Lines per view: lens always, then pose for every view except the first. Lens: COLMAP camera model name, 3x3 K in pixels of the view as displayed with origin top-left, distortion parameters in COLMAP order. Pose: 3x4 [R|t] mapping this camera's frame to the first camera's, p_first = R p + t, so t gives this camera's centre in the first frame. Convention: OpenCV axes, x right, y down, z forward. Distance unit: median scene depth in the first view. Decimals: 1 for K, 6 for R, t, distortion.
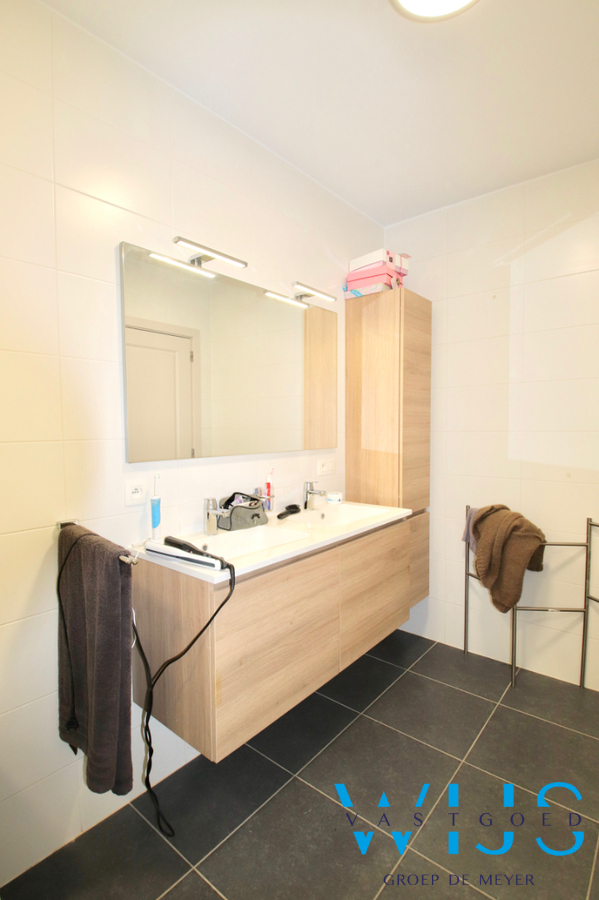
lens RADIAL K [[426.3, 0, 303.6], [0, 426.3, 453.2], [0, 0, 1]] dist [0.003402, -0.010441]
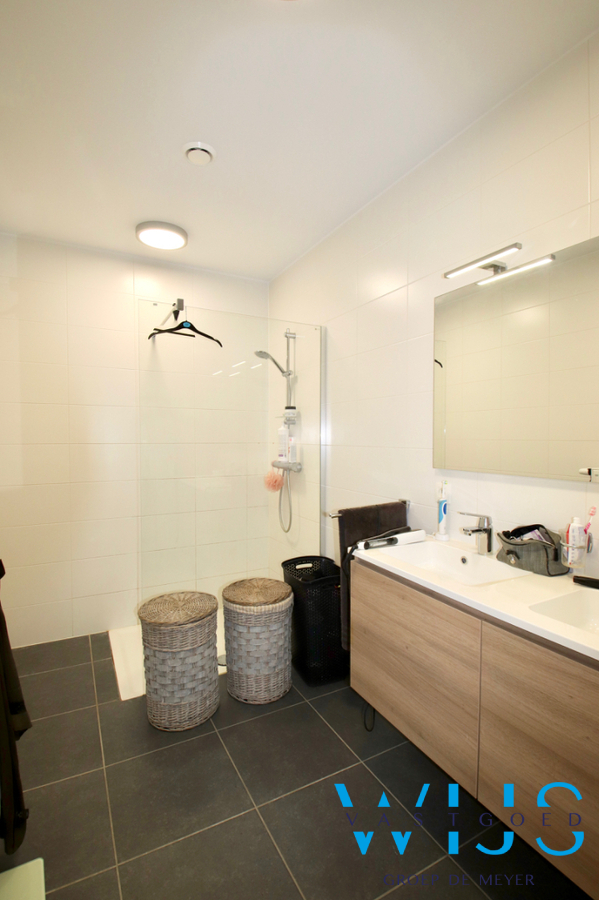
lens RADIAL K [[426.3, 0, 301.7], [0, 426.3, 448.6], [0, 0, 1]] dist [0.003402, -0.010441]
pose [[-0.350535, 0.048626, -0.935287, 0.903707], [-0.054023, 0.995939, 0.072026, -0.101006], [0.934990, 0.075775, -0.346484, 1.046296]]
